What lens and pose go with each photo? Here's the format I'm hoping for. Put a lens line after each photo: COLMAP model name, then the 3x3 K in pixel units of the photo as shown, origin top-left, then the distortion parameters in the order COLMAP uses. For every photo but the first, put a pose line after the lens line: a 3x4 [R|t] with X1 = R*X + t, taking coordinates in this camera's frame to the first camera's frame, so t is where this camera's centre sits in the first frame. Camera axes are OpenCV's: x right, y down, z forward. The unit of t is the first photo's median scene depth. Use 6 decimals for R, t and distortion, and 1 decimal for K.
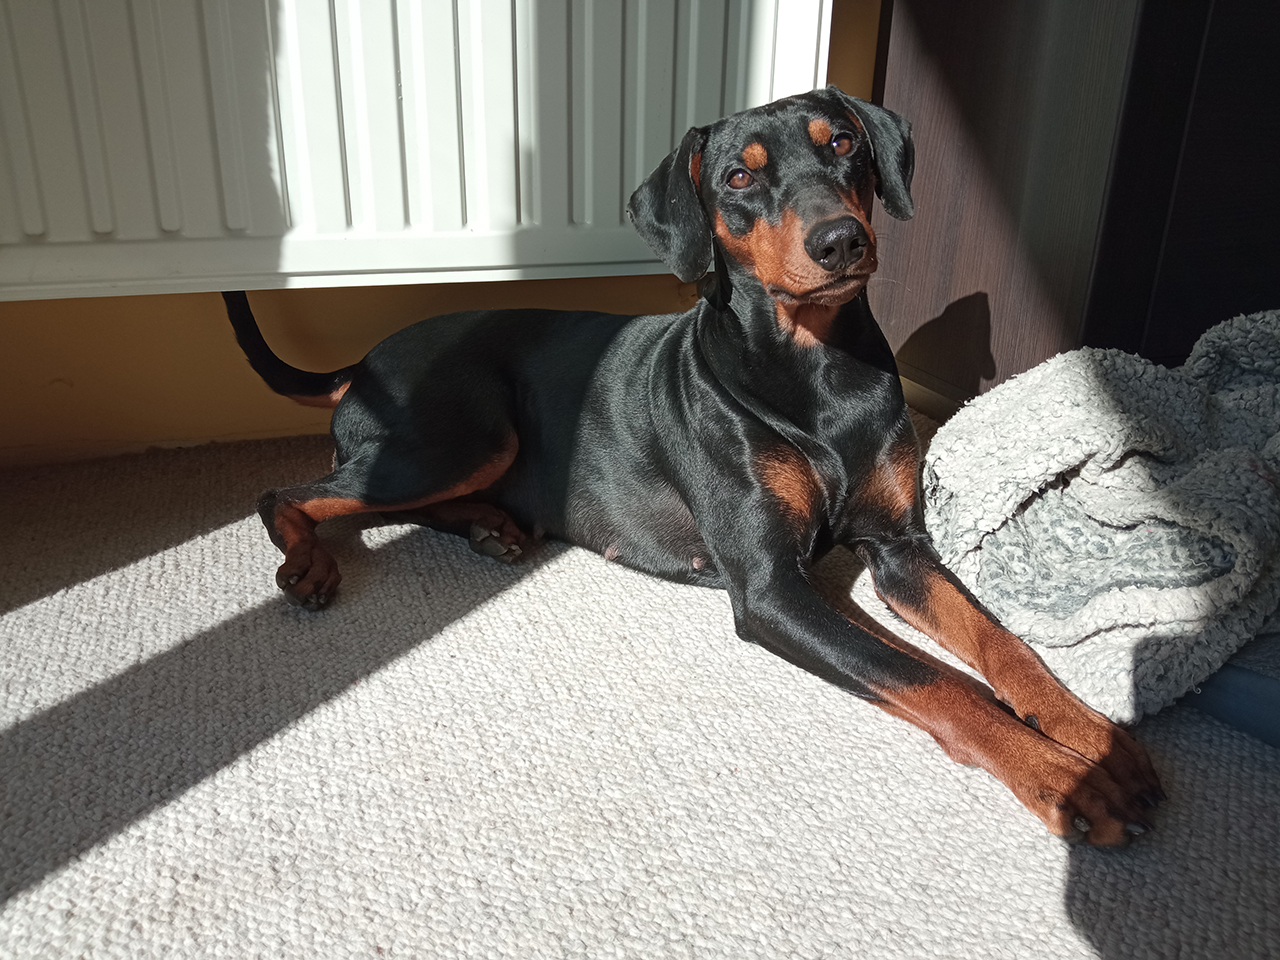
lens RADIAL K [[1070.1, 0, 637.6], [0, 1070.1, 474.6], [0, 0, 1]] dist [0.003826, -0.002386]
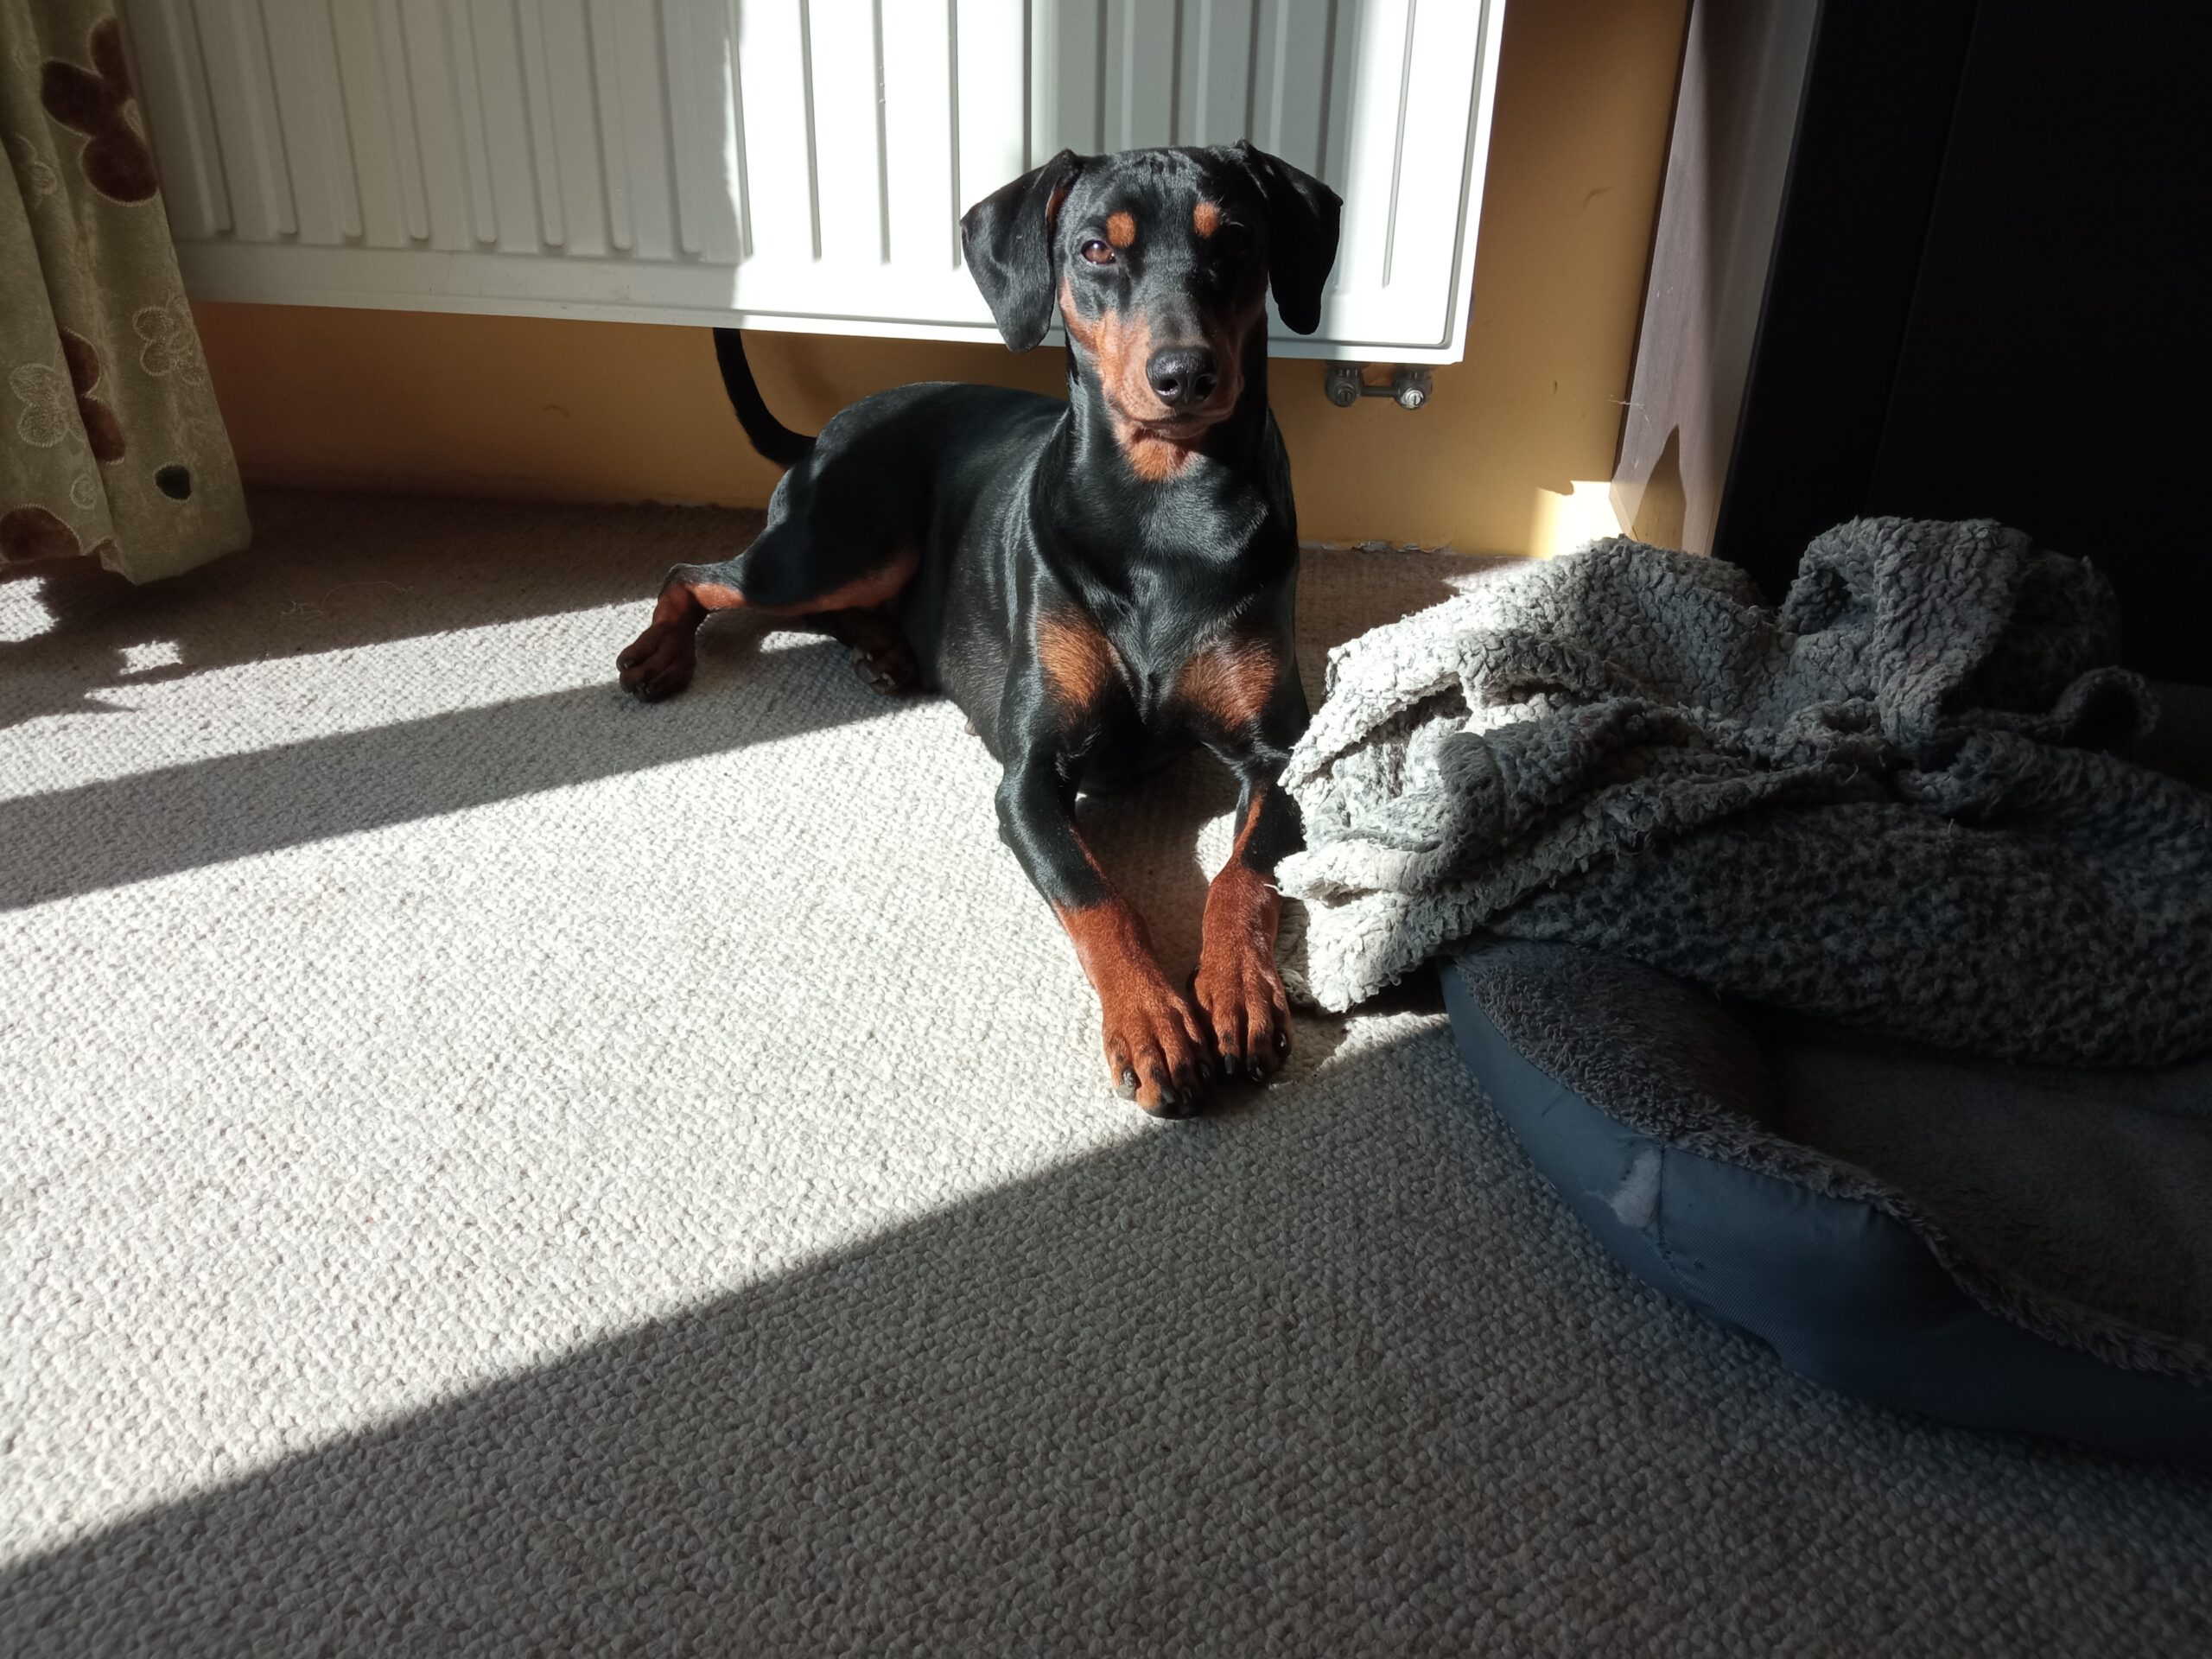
lens RADIAL K [[1849.2, 0, 1108.2], [0, 1849.2, 836.2], [0, 0, 1]] dist [0.003826, -0.002386]
pose [[0.893183, 0.212275, -0.396439, 0.629398], [-0.169477, 0.975470, 0.140485, -0.041998], [0.416535, -0.058291, 0.907249, -0.229006]]
